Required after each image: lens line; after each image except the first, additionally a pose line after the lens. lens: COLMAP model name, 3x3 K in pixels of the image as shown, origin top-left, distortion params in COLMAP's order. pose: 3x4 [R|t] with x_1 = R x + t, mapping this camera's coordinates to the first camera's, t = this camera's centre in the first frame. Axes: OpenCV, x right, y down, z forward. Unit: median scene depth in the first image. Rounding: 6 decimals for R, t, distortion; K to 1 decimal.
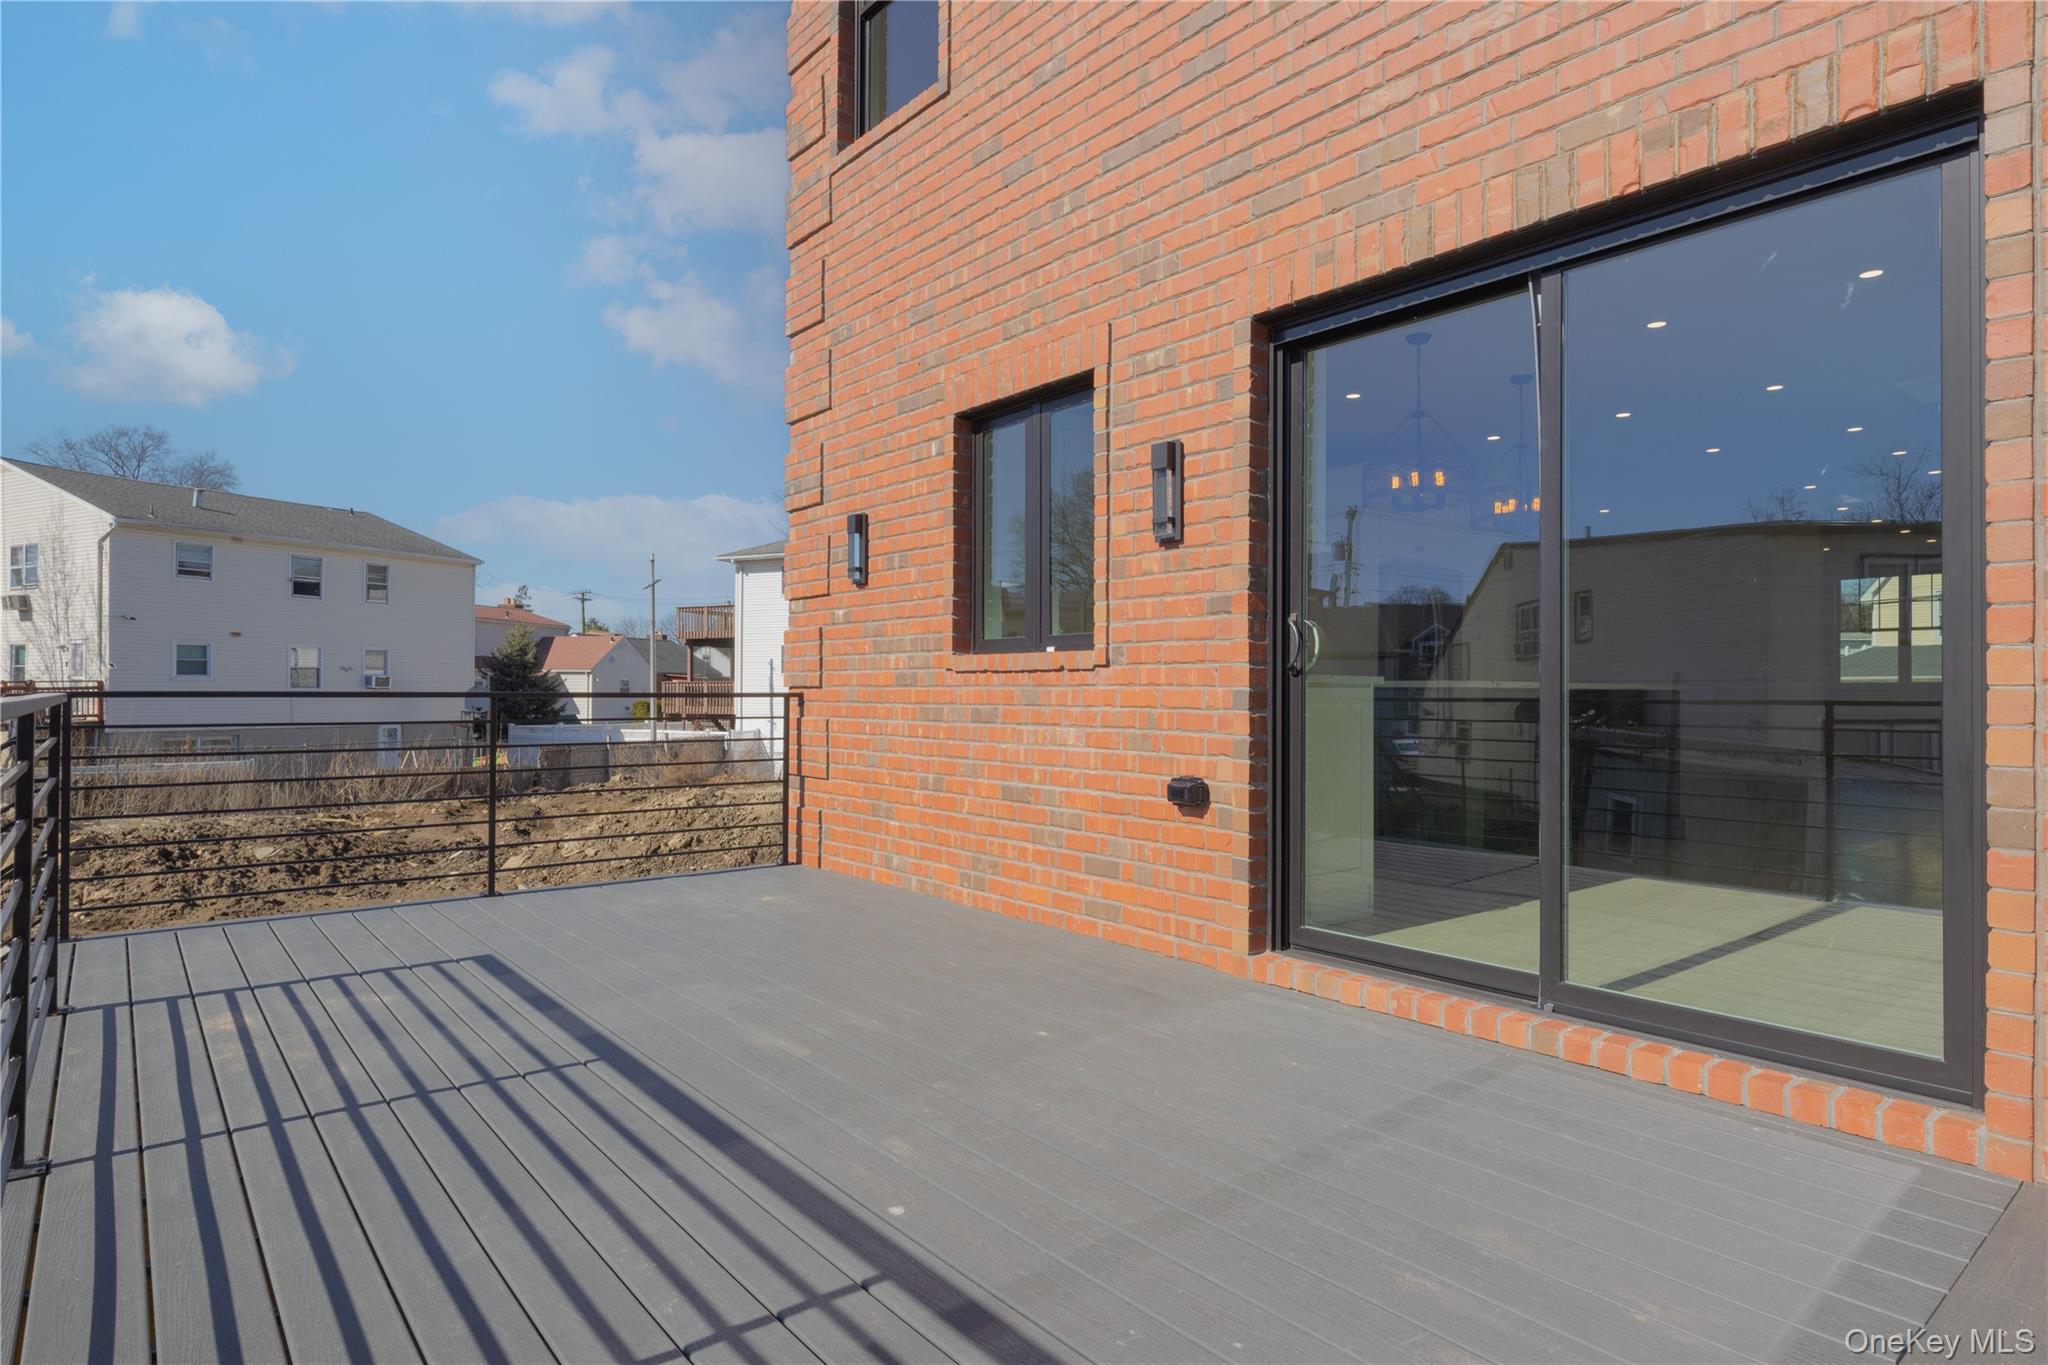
lens RADIAL K [[1093.7, 0, 1024.0], [0, 1093.7, 682.5], [0, 0, 1]] dist [0.002218, -0.000414]
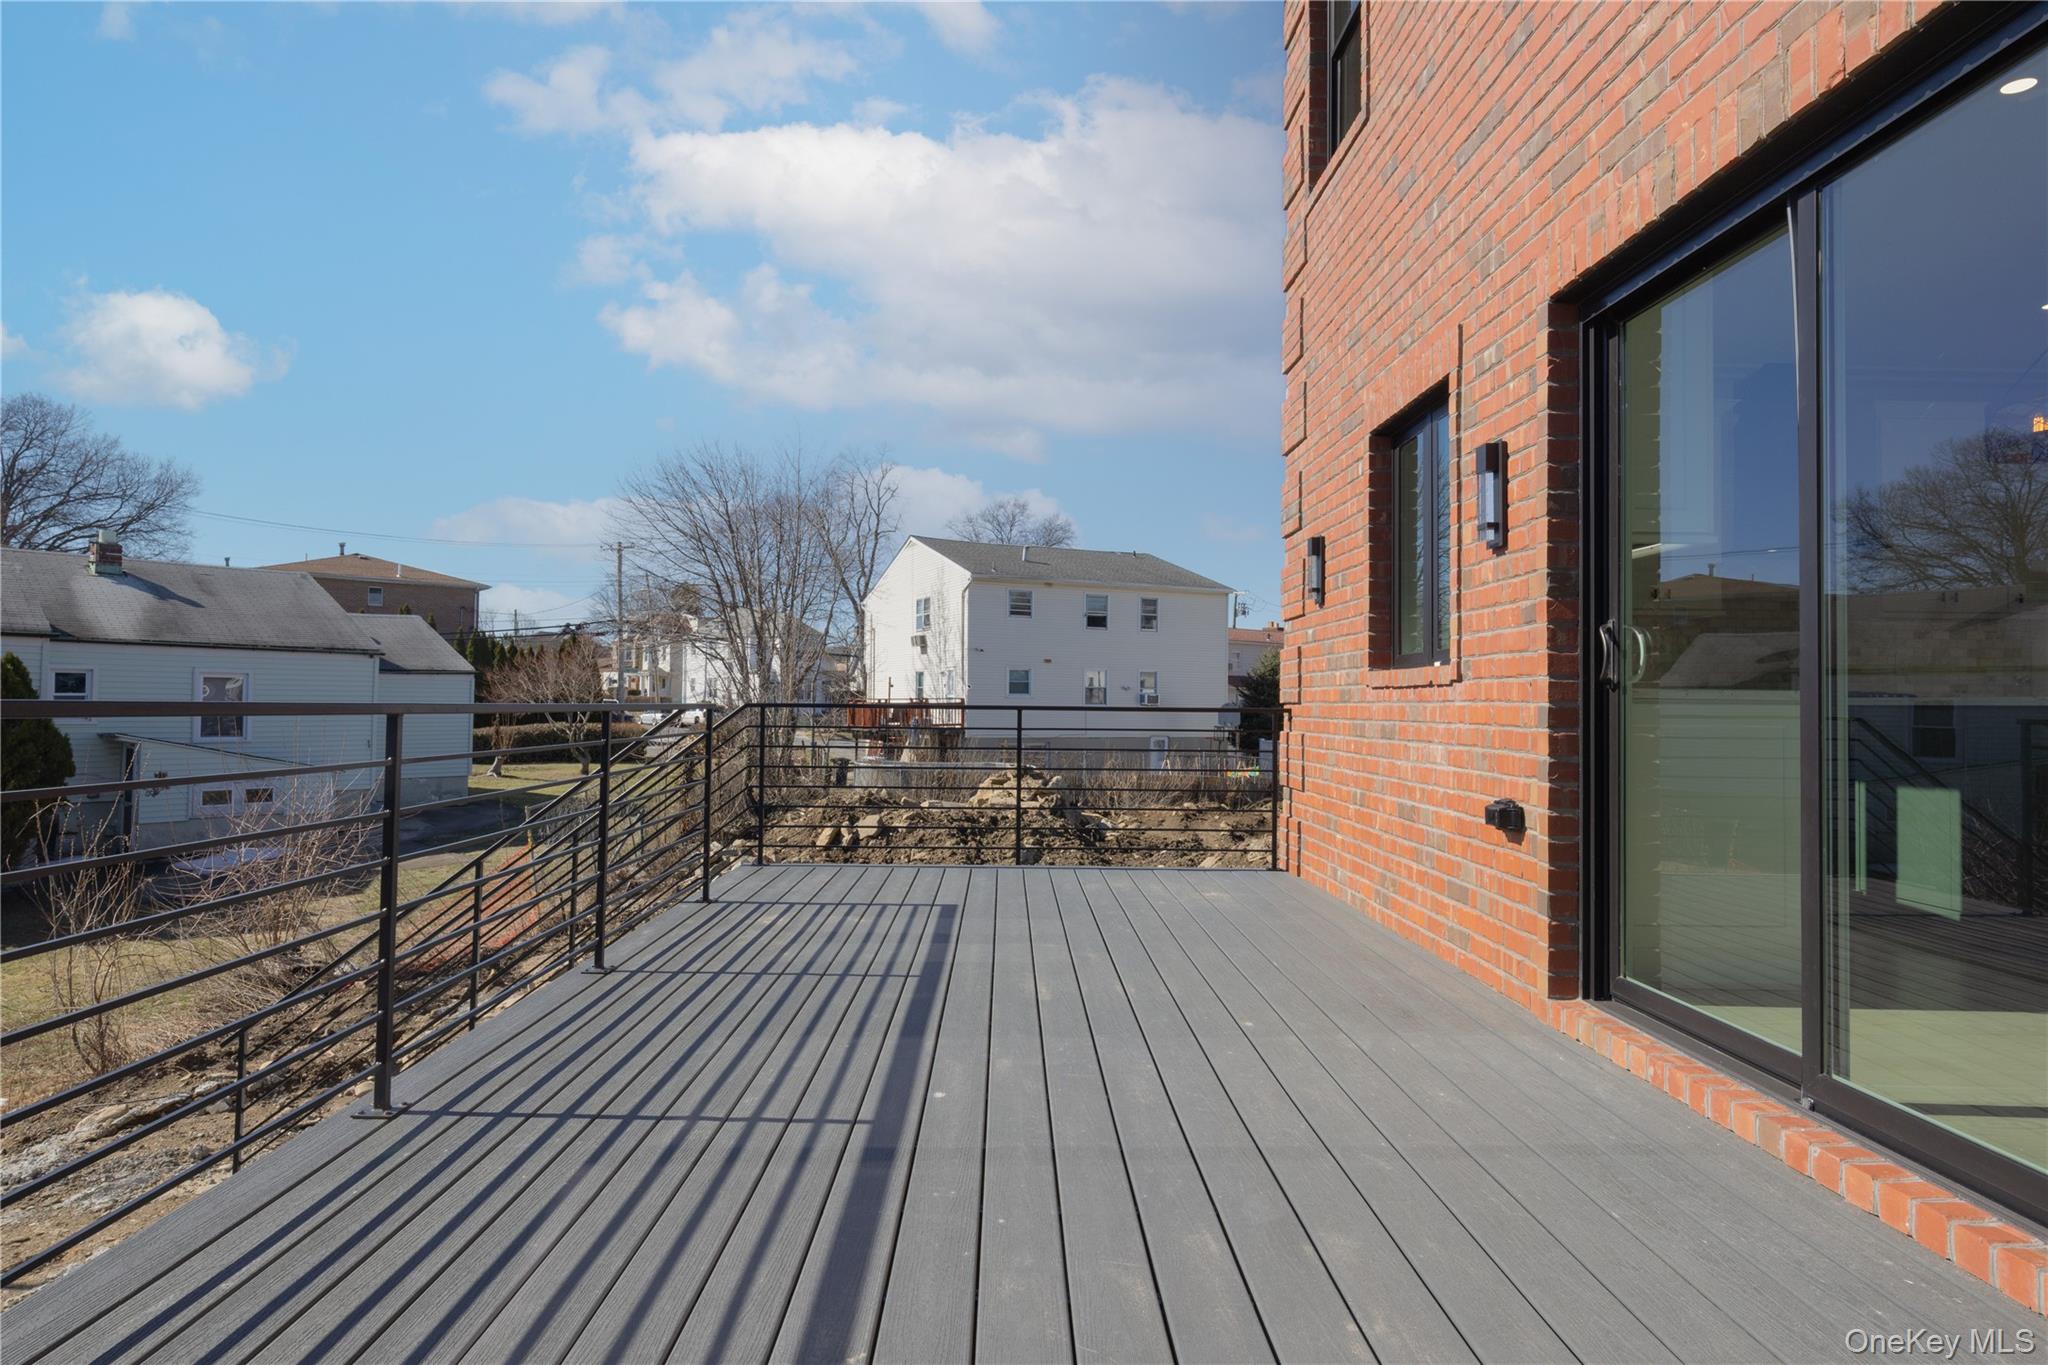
lens RADIAL K [[1132.5, 0, 1052.1], [0, 1132.5, 675.0], [0, 0, 1]] dist [0.001478, 0.000543]
pose [[0.783501, -0.012065, -0.621274, 0.383768], [-0.002280, 0.999749, -0.022291, 0.002578], [0.621387, 0.018881, 0.783276, 0.001412]]
